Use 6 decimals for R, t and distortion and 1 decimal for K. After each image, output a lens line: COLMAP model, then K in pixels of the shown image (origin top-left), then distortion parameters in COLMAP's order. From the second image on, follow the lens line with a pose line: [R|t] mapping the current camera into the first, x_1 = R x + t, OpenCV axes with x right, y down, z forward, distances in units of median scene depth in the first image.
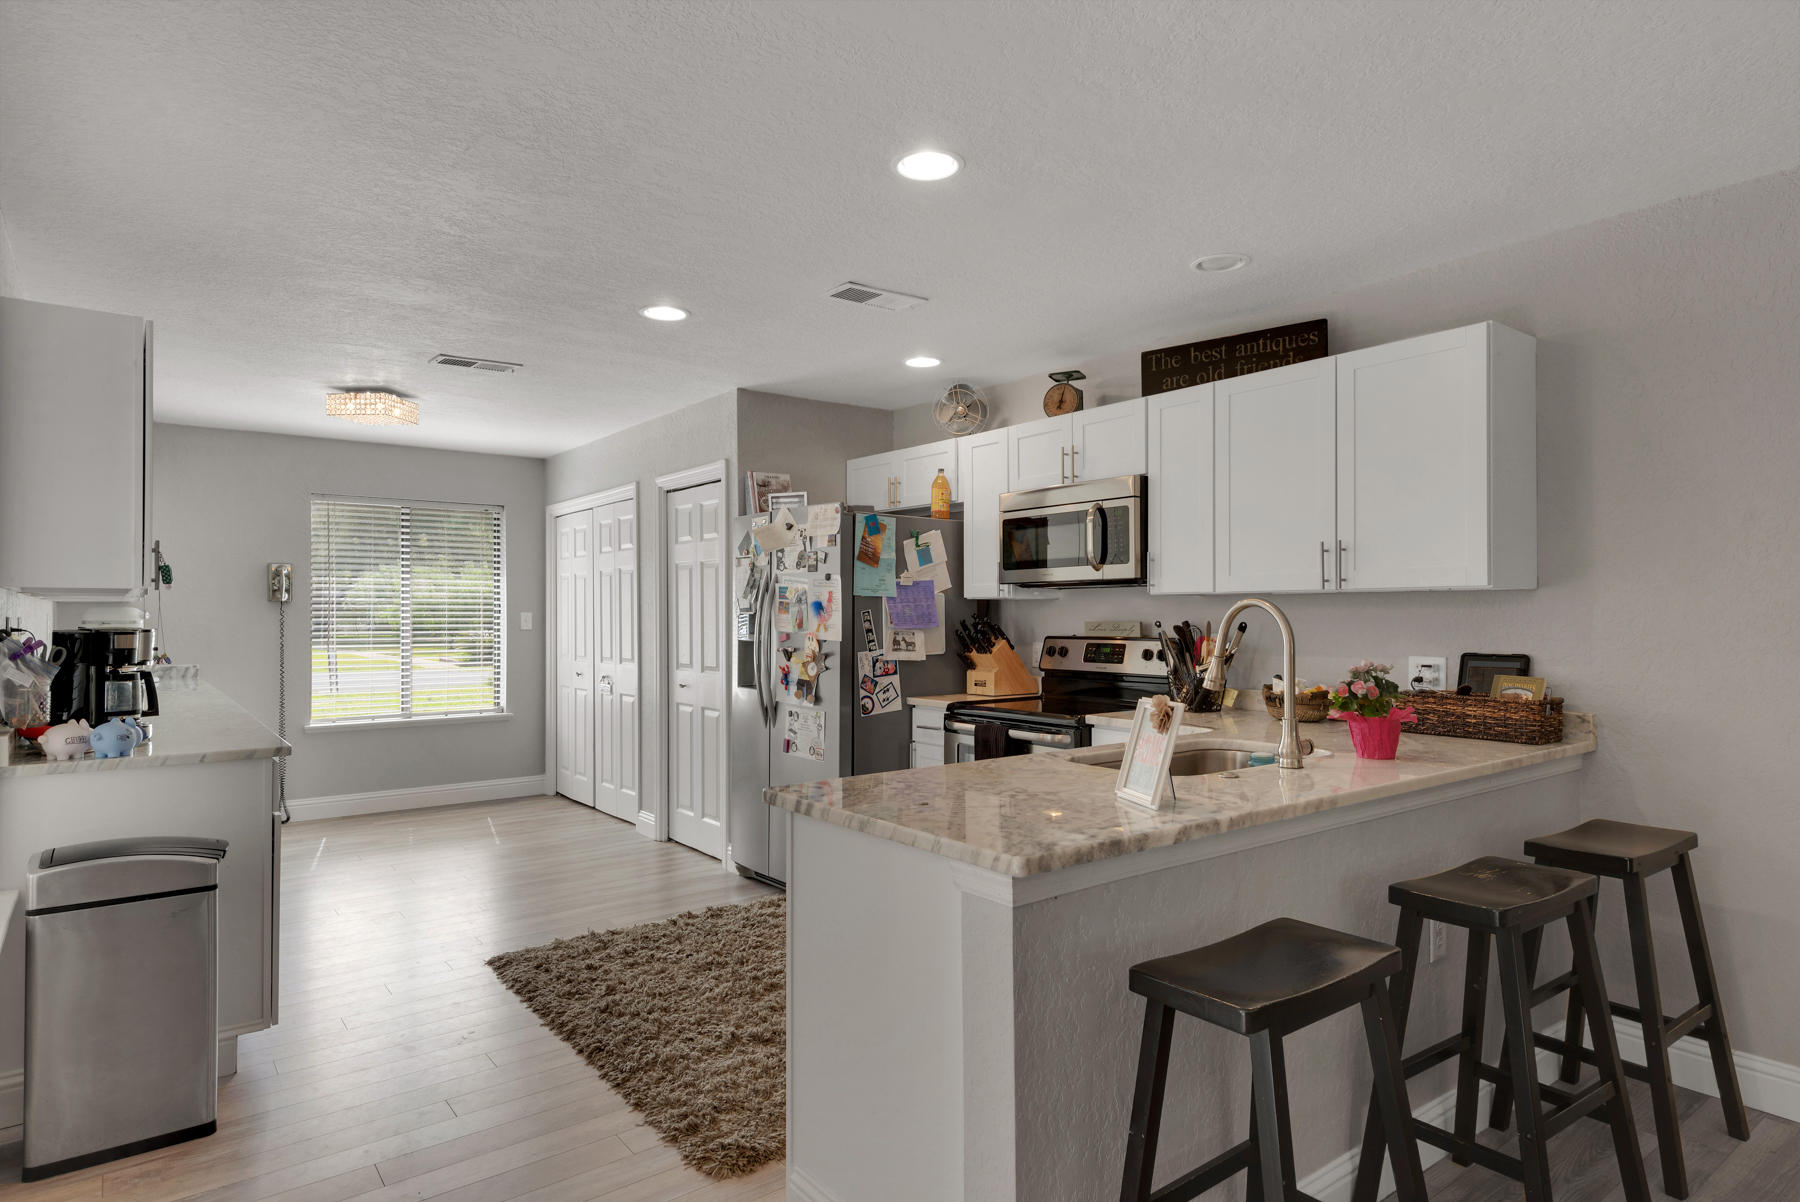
lens RADIAL K [[1006.6, 0, 904.1], [0, 1006.6, 608.5], [0, 0, 1]] dist [0.038112, -0.021046]
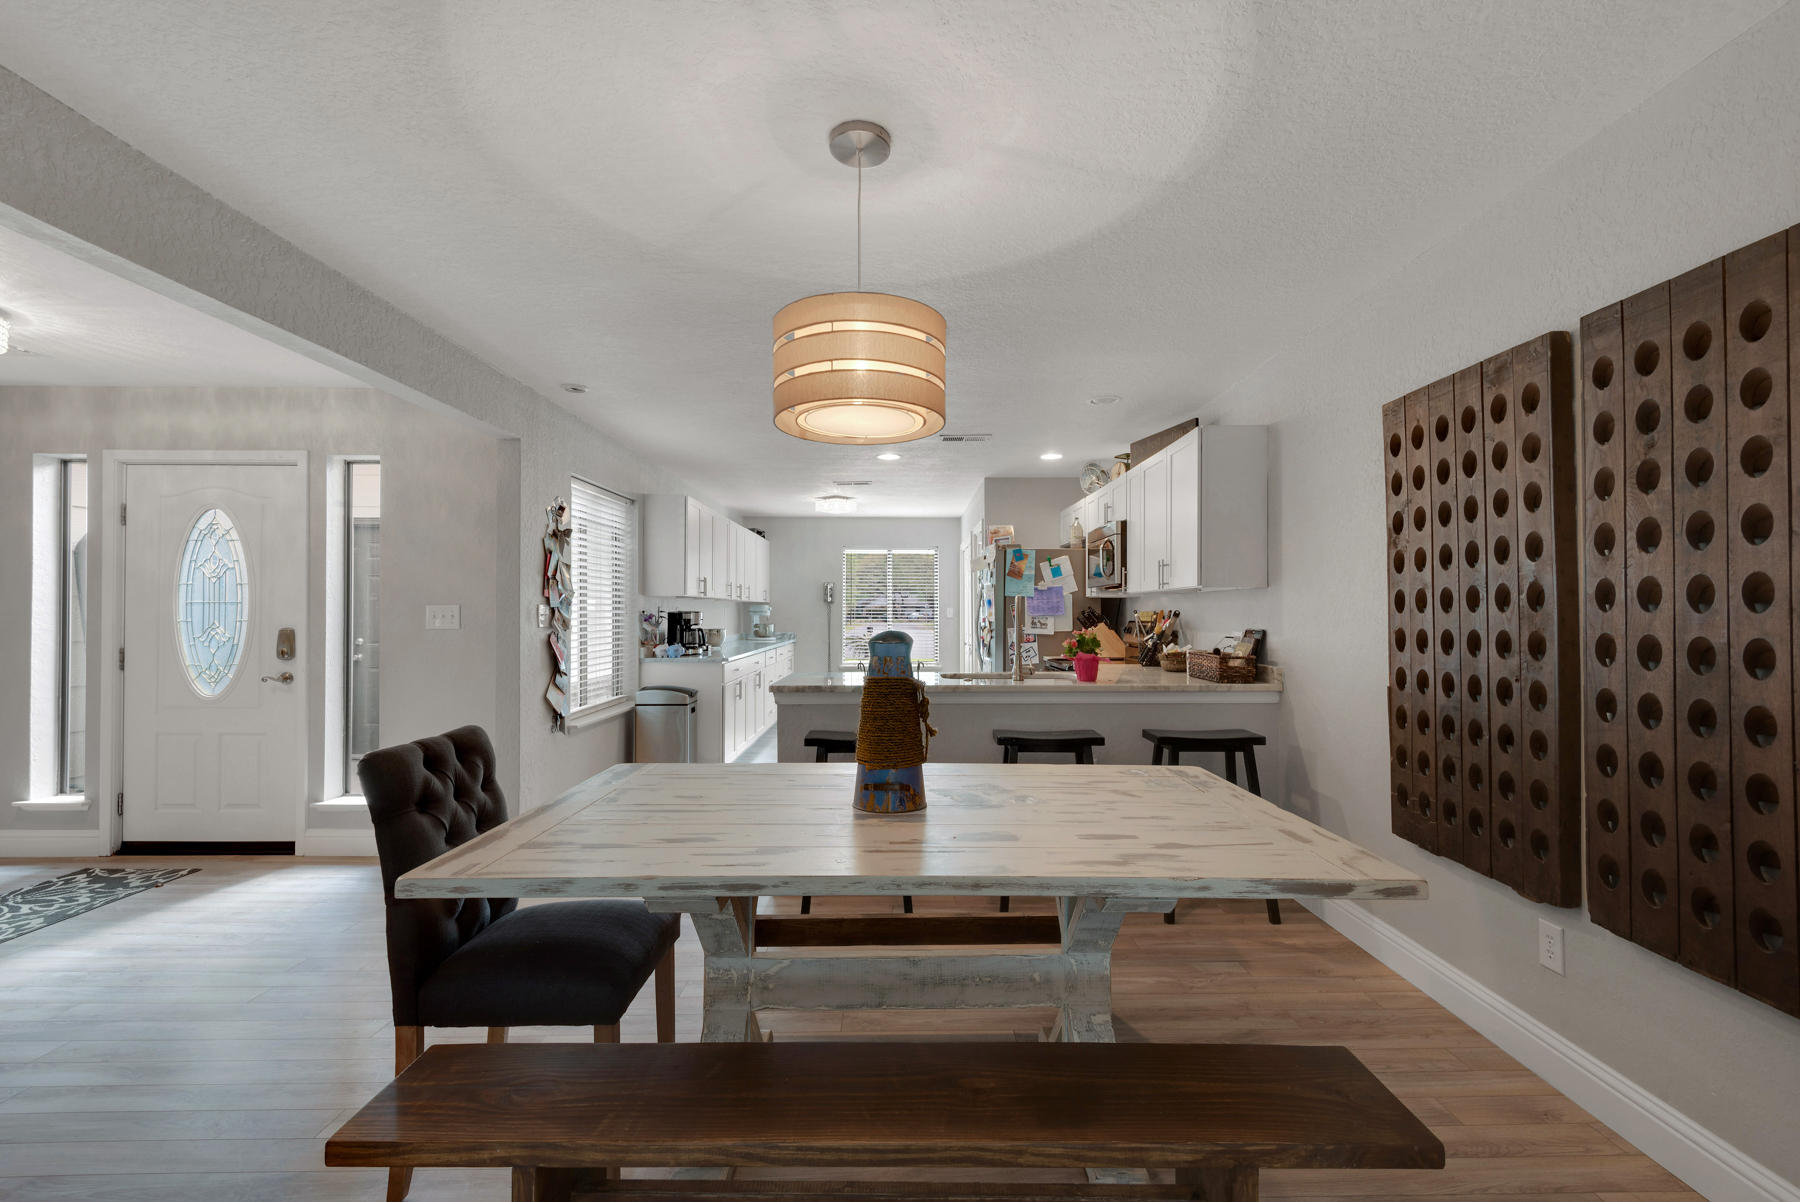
lens RADIAL K [[818.5, 0, 905.7], [0, 818.5, 610.3], [0, 0, 1]] dist [0.026509, -0.015792]
pose [[0.794608, 0.001202, -0.607122, 0.662632], [-0.000341, 0.999999, 0.001533, 0.009574], [0.607123, -0.001011, 0.794607, -0.230740]]
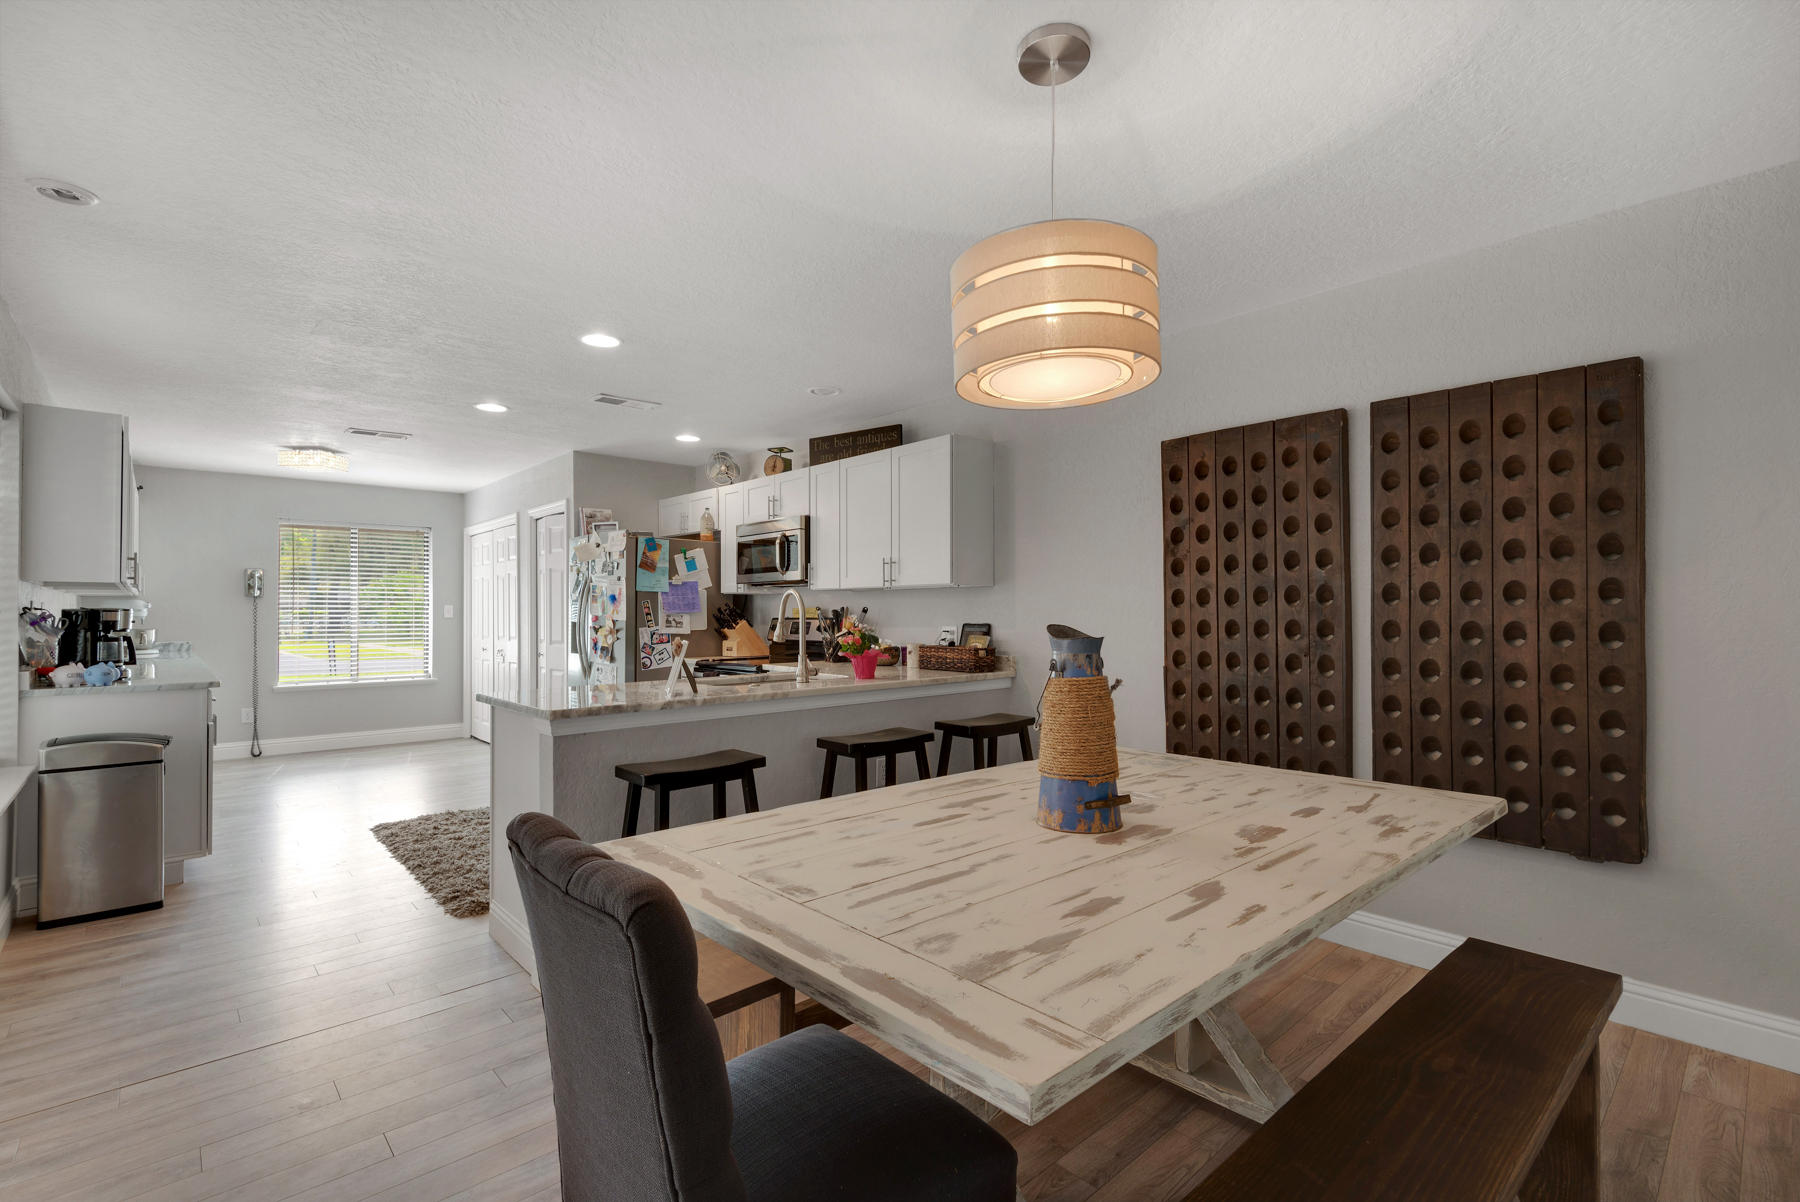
lens RADIAL K [[818.5, 0, 914.4], [0, 818.5, 602.6], [0, 0, 1]] dist [0.026509, -0.015792]
pose [[0.996411, 0.000812, 0.084639, 0.258923], [-0.000176, 0.999972, -0.007526, 0.013952], [-0.084643, 0.007484, 0.996383, -0.268415]]
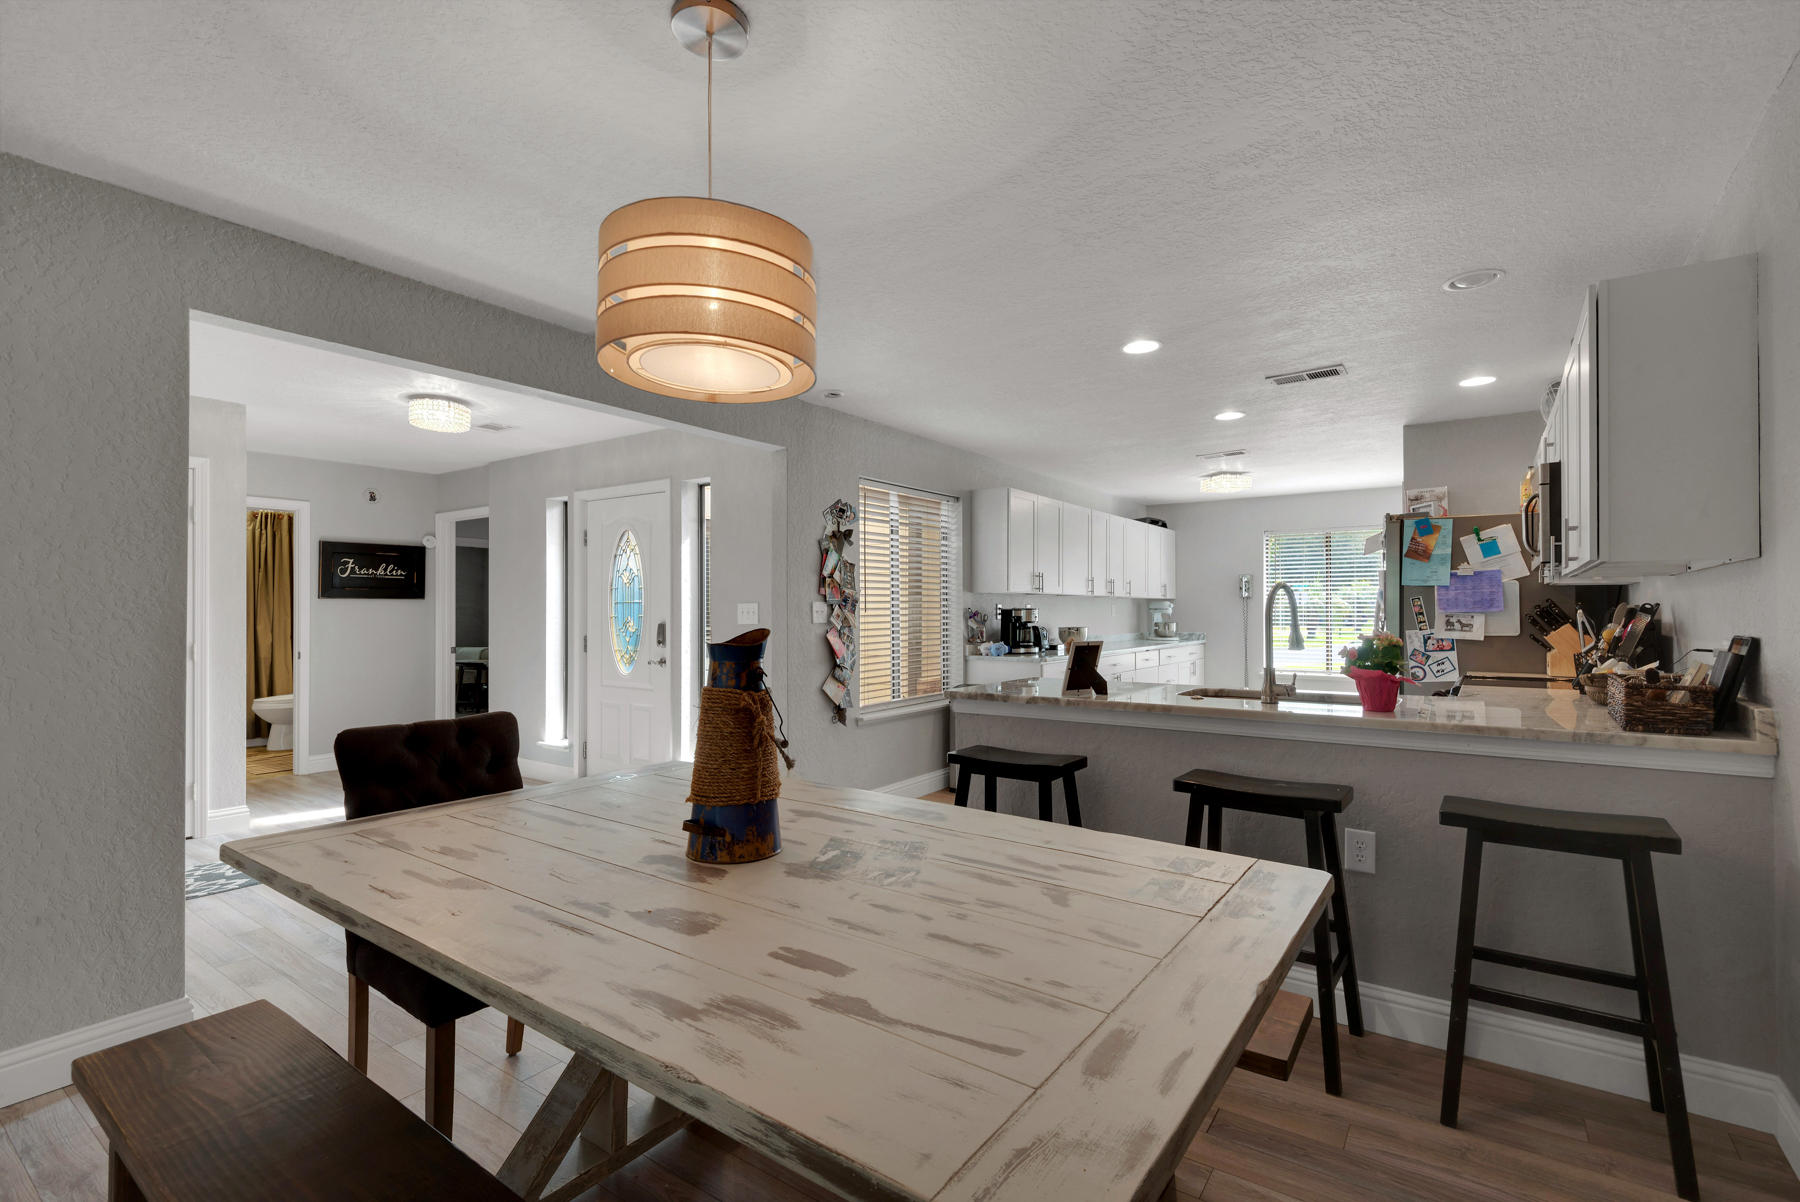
lens RADIAL K [[818.5, 0, 897.6], [0, 818.5, 605.0], [0, 0, 1]] dist [0.026509, -0.015792]
pose [[0.285252, -0.005126, -0.958439, 0.745070], [0.004158, 0.999983, -0.004111, 0.012972], [0.958443, -0.002813, 0.285269, 0.096269]]
